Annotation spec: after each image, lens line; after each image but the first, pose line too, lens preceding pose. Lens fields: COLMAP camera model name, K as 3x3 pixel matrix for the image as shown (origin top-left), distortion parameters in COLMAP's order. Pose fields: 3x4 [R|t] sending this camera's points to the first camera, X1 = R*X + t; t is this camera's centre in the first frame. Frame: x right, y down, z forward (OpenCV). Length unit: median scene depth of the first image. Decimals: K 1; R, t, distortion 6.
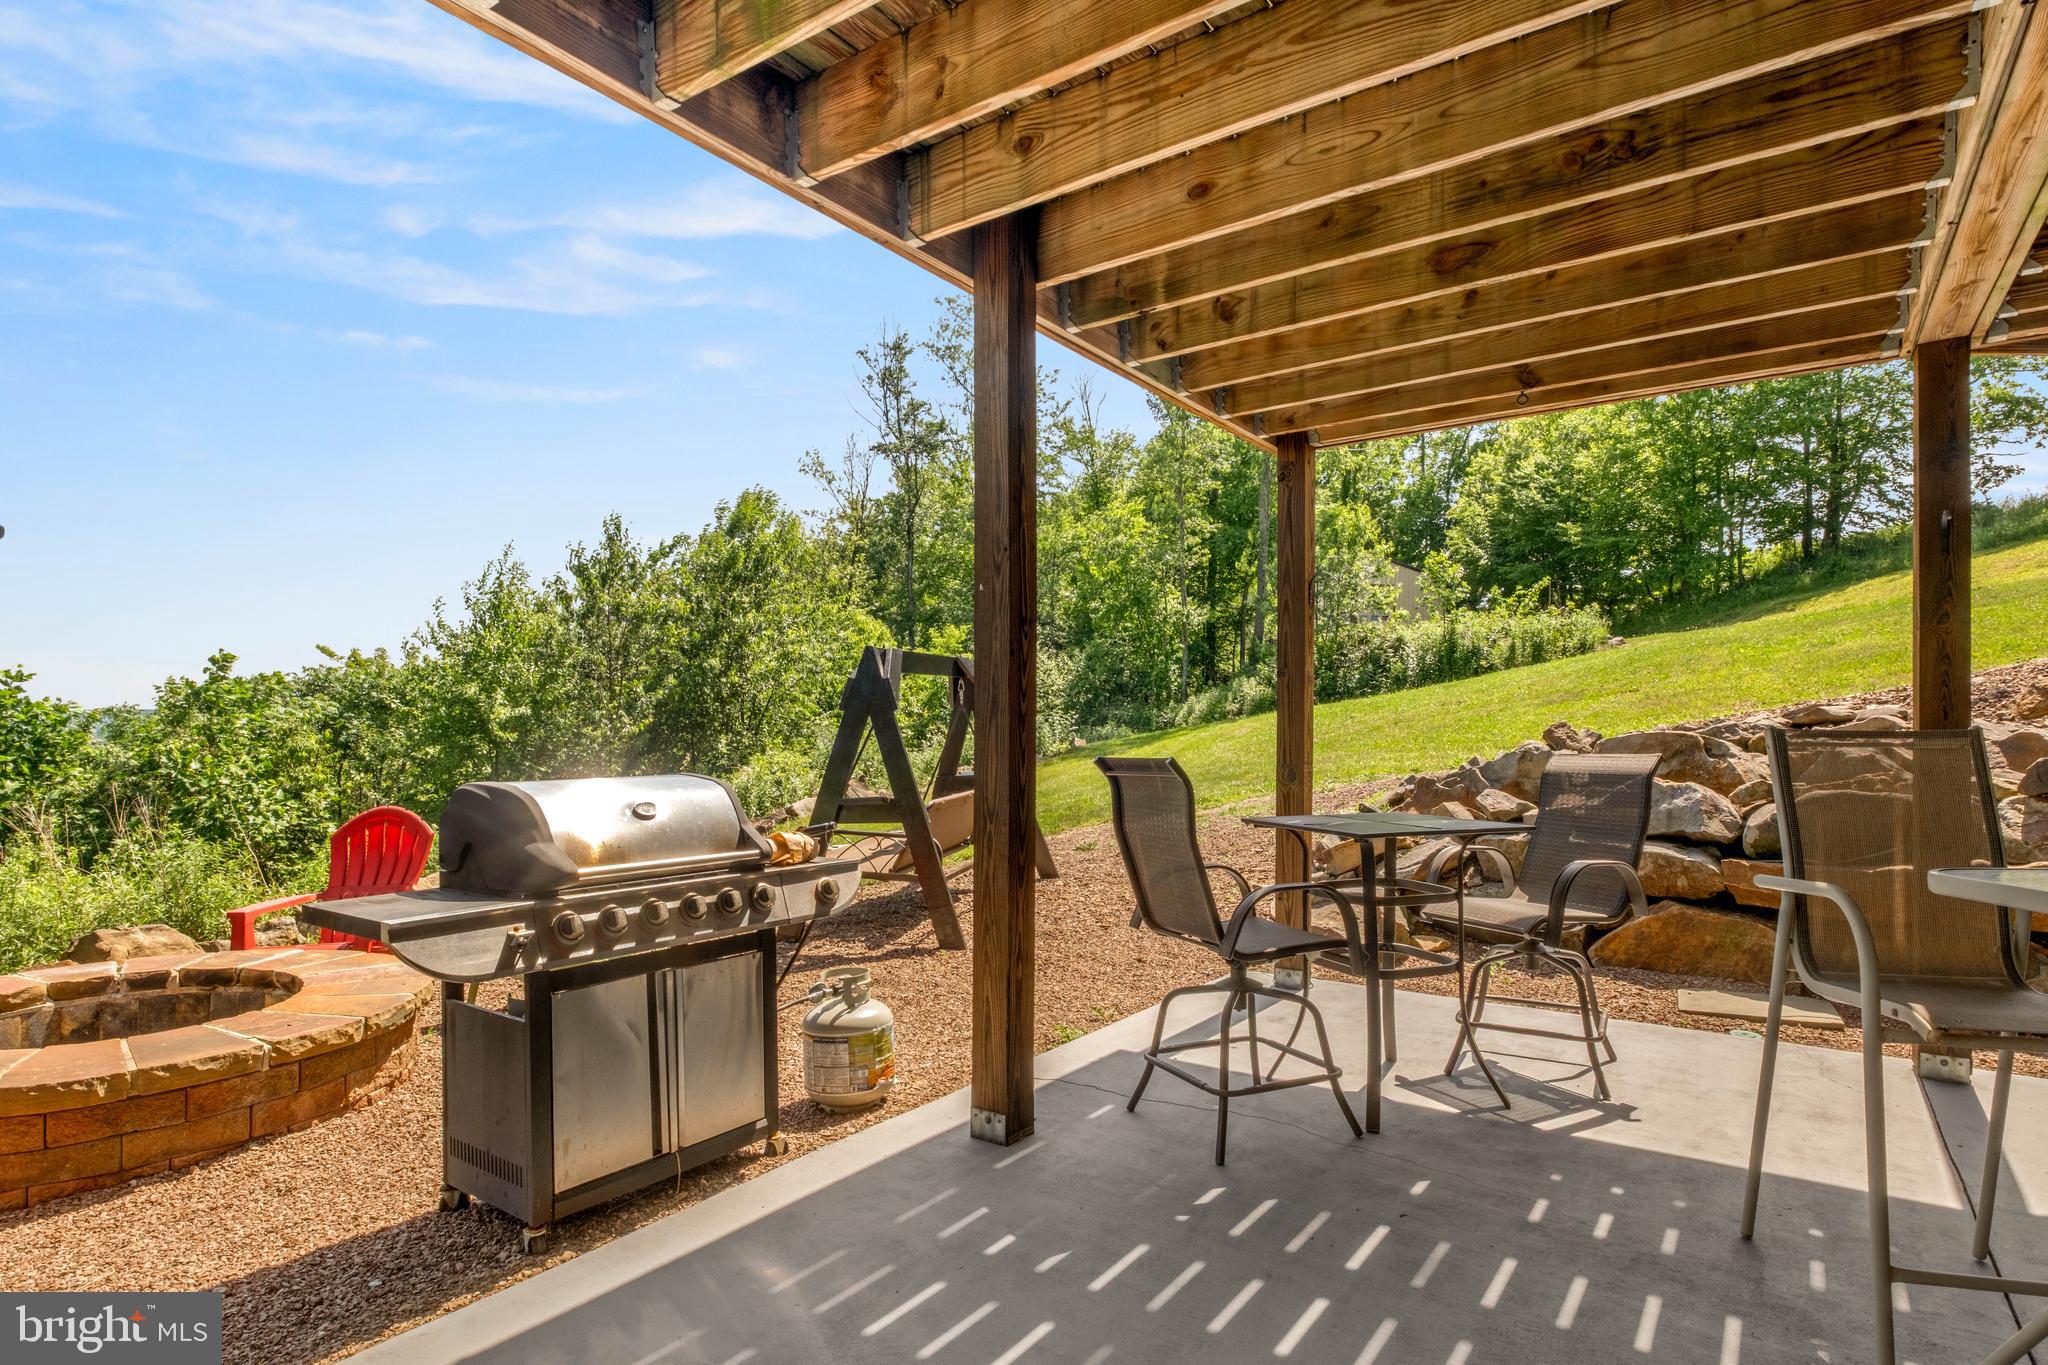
lens RADIAL K [[1088.4, 0, 1033.7], [0, 1088.4, 735.8], [0, 0, 1]] dist [0.019985, -0.002790]
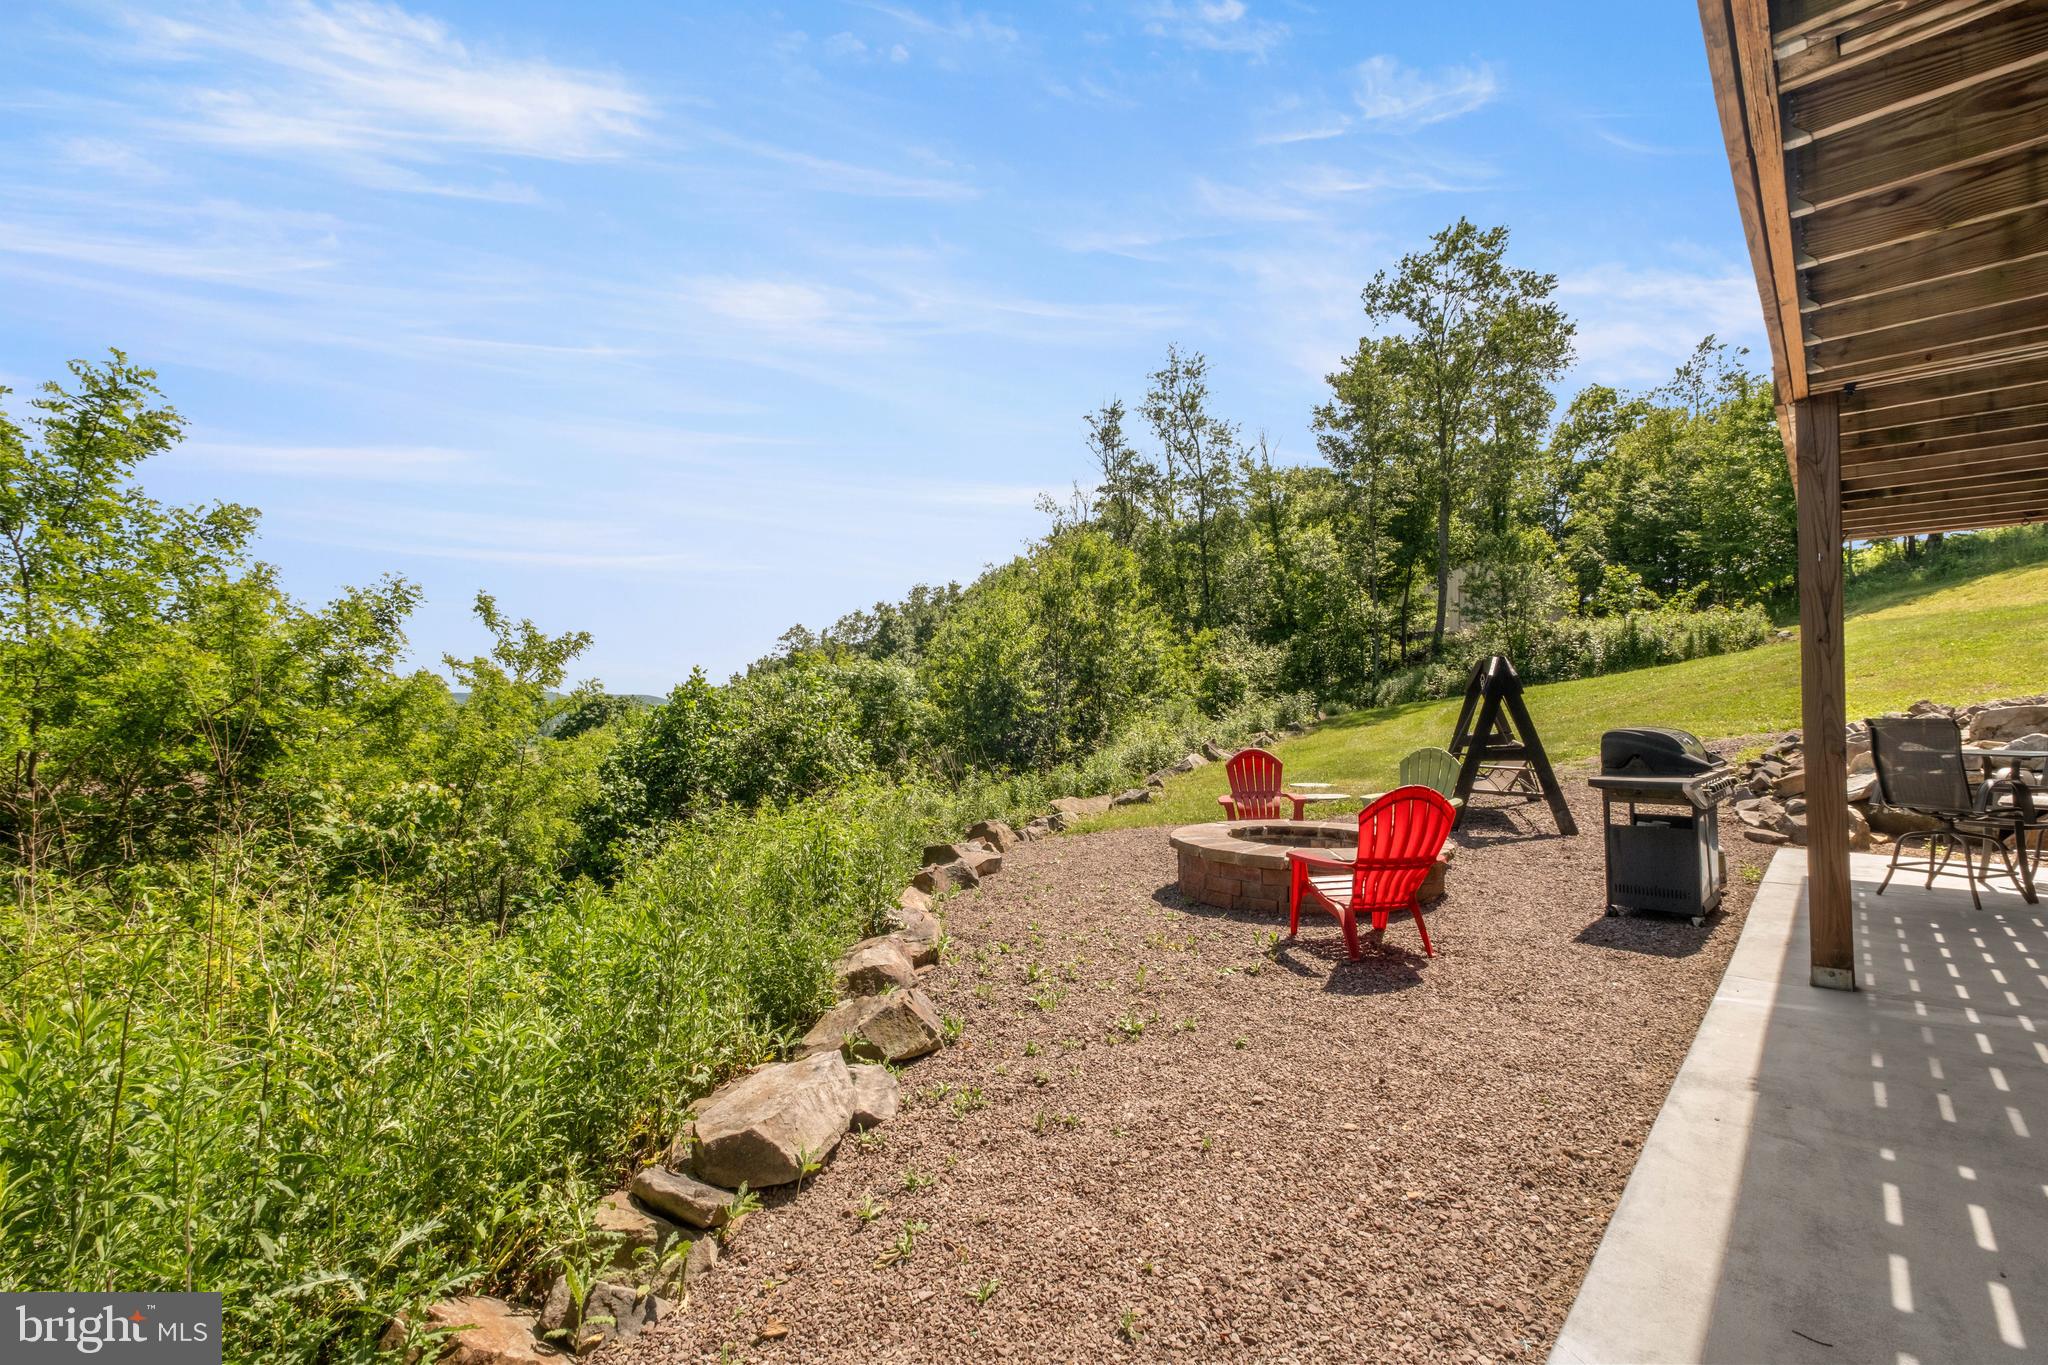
lens RADIAL K [[907.1, 0, 1004.9], [0, 907.1, 658.6], [0, 0, 1]] dist [0.000230, -0.002338]
pose [[0.988715, -0.006607, -0.149663, -0.097029], [-0.002264, 0.998254, -0.059025, 0.001330], [0.149792, 0.058698, 0.986974, -0.069401]]
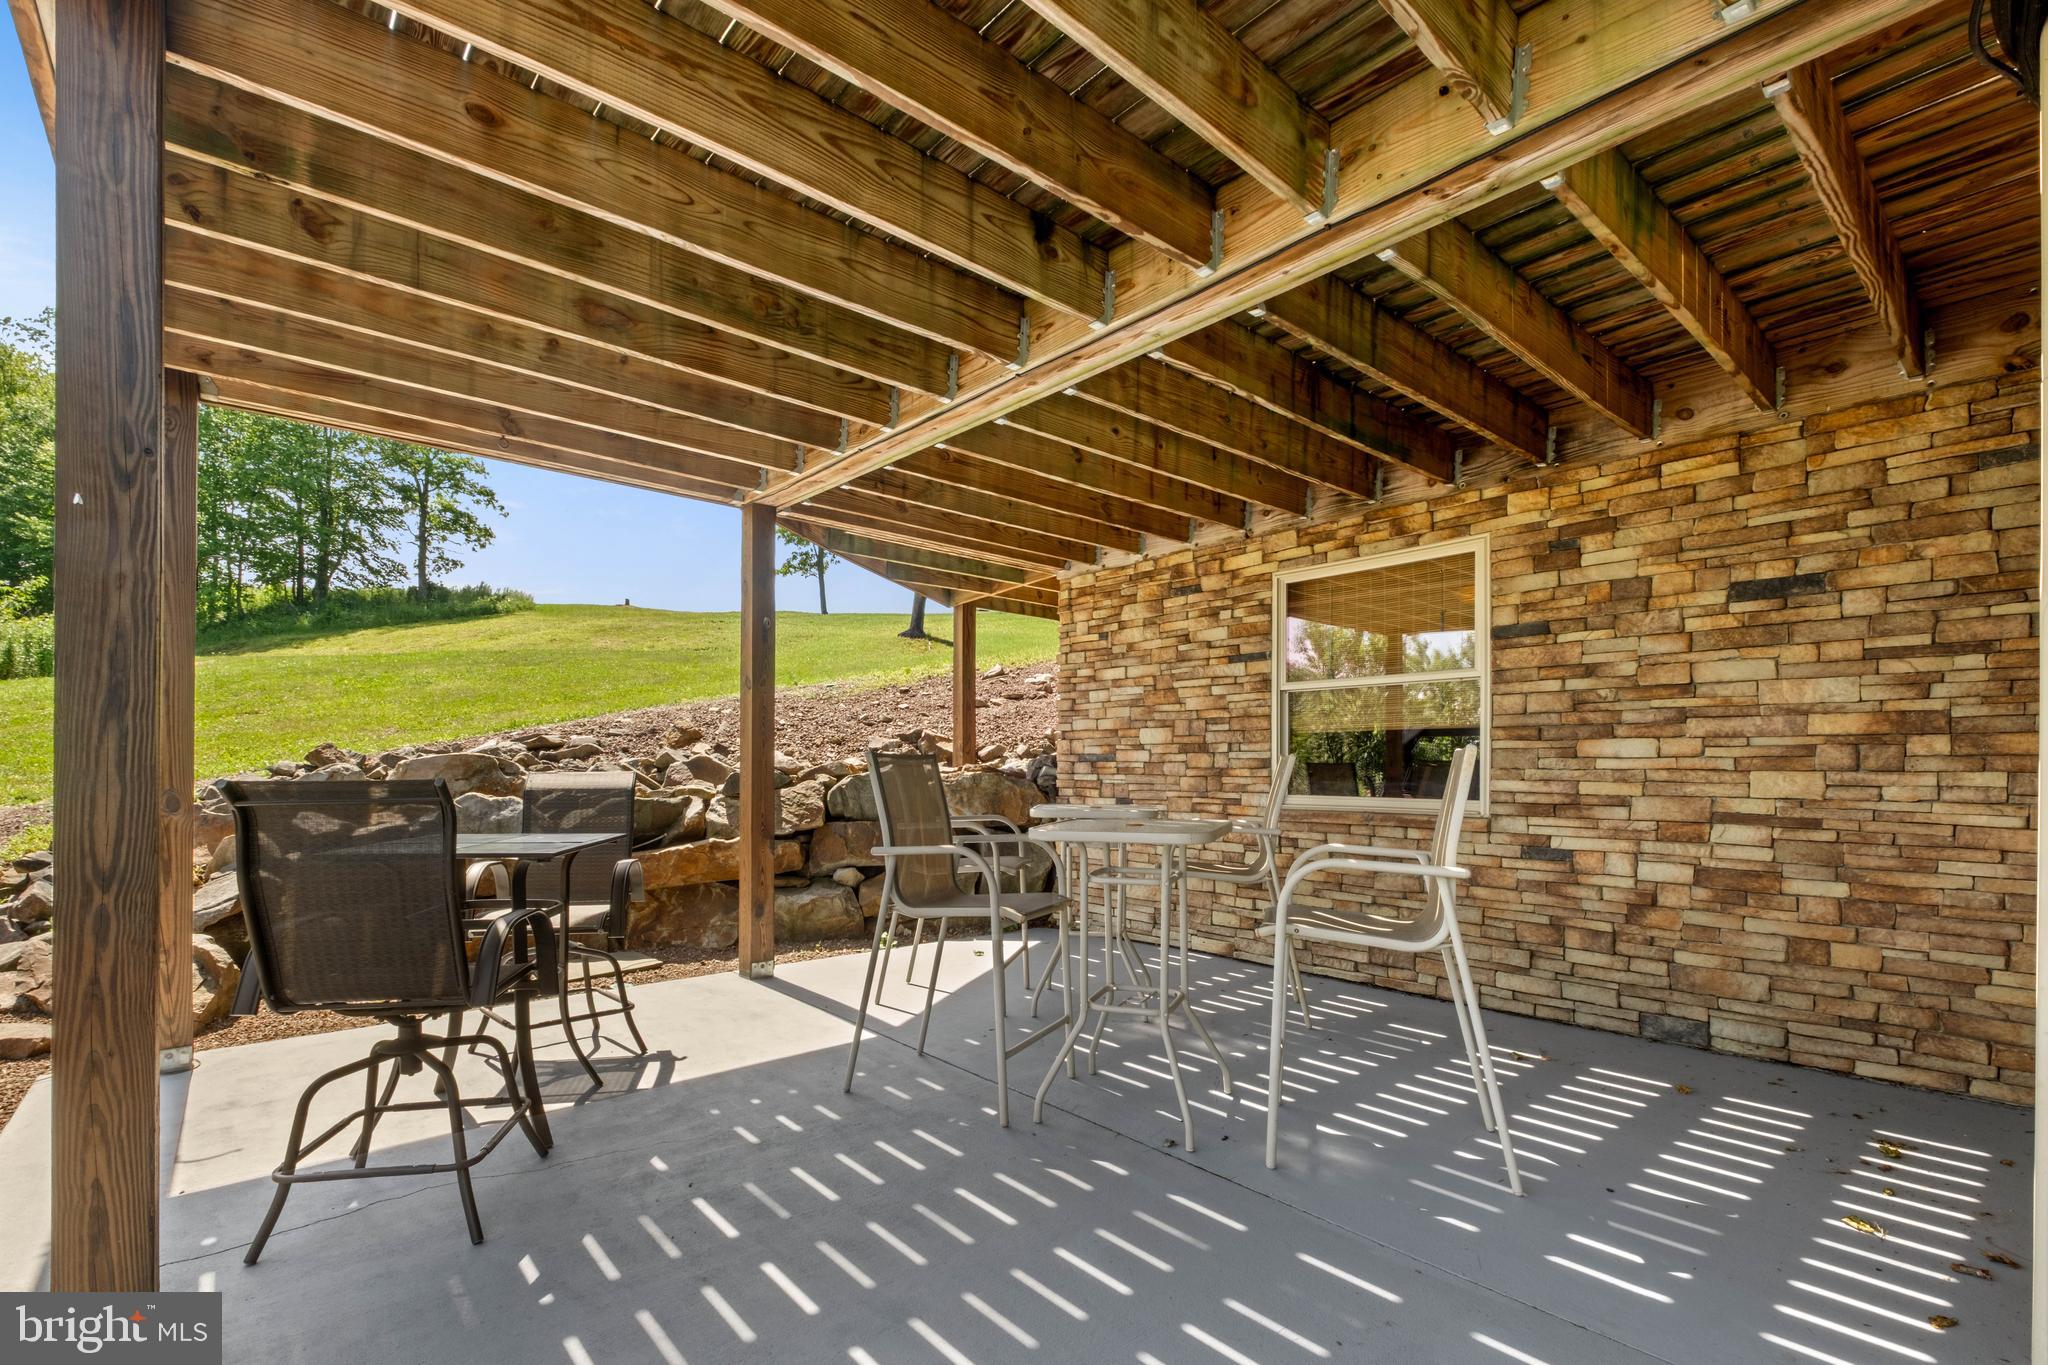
lens RADIAL K [[907.1, 0, 1049.2], [0, 907.1, 769.1], [0, 0, 1]] dist [0.000230, -0.002338]
pose [[0.235439, -0.006492, 0.971867, -0.029453], [-0.004347, 0.999961, 0.007733, 0.000404], [-0.971879, -0.006046, 0.235402, 0.026959]]
